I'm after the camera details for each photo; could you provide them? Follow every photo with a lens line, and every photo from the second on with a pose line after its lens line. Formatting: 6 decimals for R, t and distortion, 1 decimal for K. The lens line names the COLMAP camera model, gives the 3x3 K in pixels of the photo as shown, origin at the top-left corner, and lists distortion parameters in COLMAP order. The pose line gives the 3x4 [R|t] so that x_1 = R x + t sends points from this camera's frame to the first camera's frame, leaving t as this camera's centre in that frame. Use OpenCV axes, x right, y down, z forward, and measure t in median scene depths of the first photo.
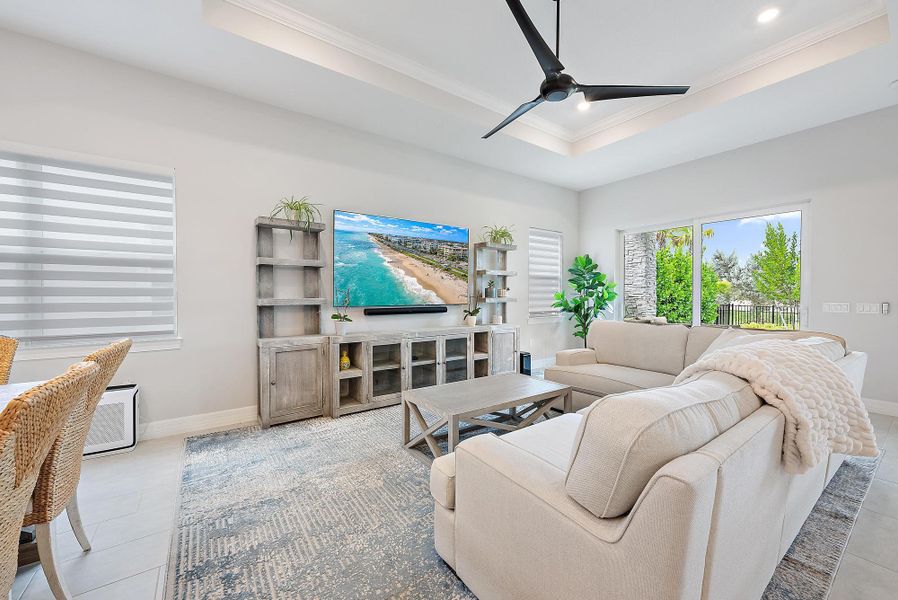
lens RADIAL K [[350.9, 0, 451.8], [0, 350.9, 297.3], [0, 0, 1]] dist [-0.002233, 0.000189]
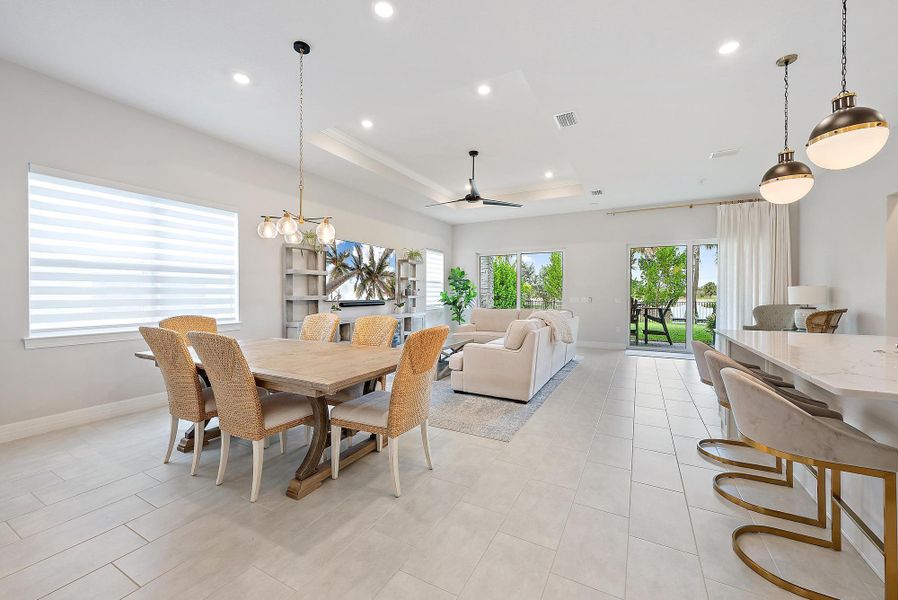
lens RADIAL K [[350.9, 0, 452.8], [0, 350.9, 295.3], [0, 0, 1]] dist [-0.002233, 0.000189]
pose [[0.896667, -0.001128, 0.442705, -0.397401], [0.002117, 0.999996, -0.001741, 0.003783], [-0.442701, 0.002498, 0.896666, -0.456603]]
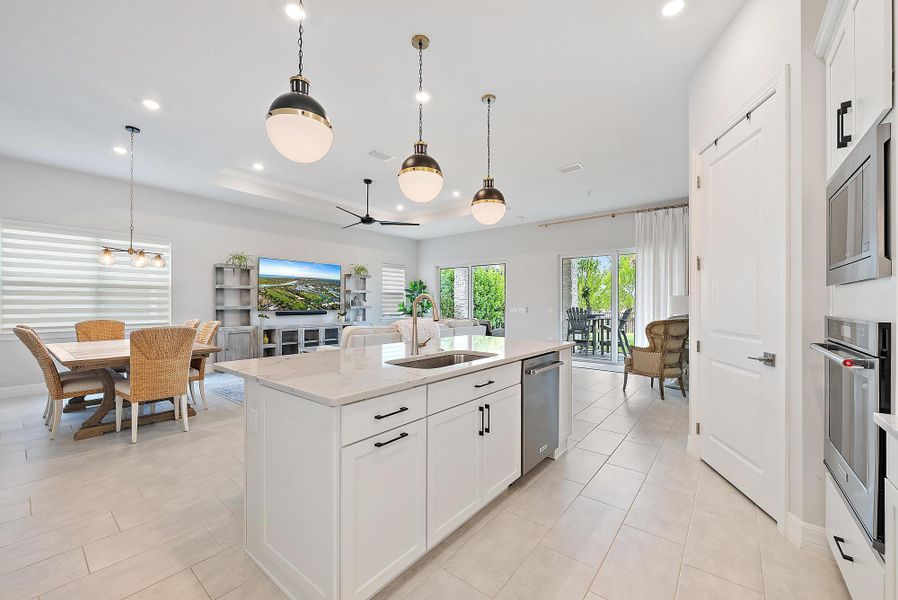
lens RADIAL K [[350.9, 0, 455.1], [0, 350.9, 304.1], [0, 0, 1]] dist [-0.002233, 0.000189]
pose [[0.961684, 0.000151, 0.274160, 0.114787], [0.002233, 0.999962, -0.008385, 0.008271], [-0.274151, 0.008676, 0.961647, -0.800927]]
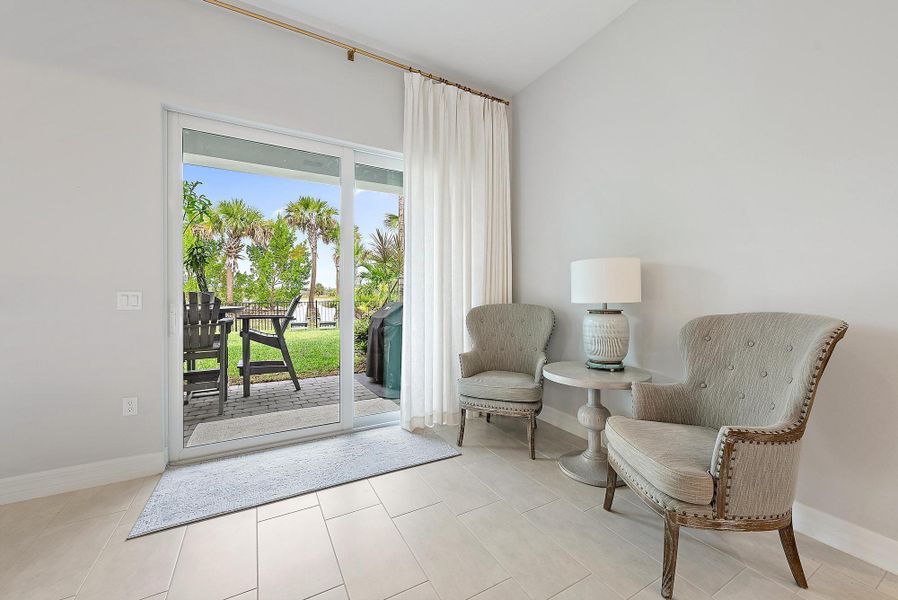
lens RADIAL K [[350.9, 0, 448.8], [0, 350.9, 297.6], [0, 0, 1]] dist [-0.002233, 0.000189]
pose [[0.117776, -0.009379, 0.992996, 0.595723], [0.005773, 0.999945, 0.008760, 0.019103], [-0.993023, 0.004700, 0.117824, 0.193362]]
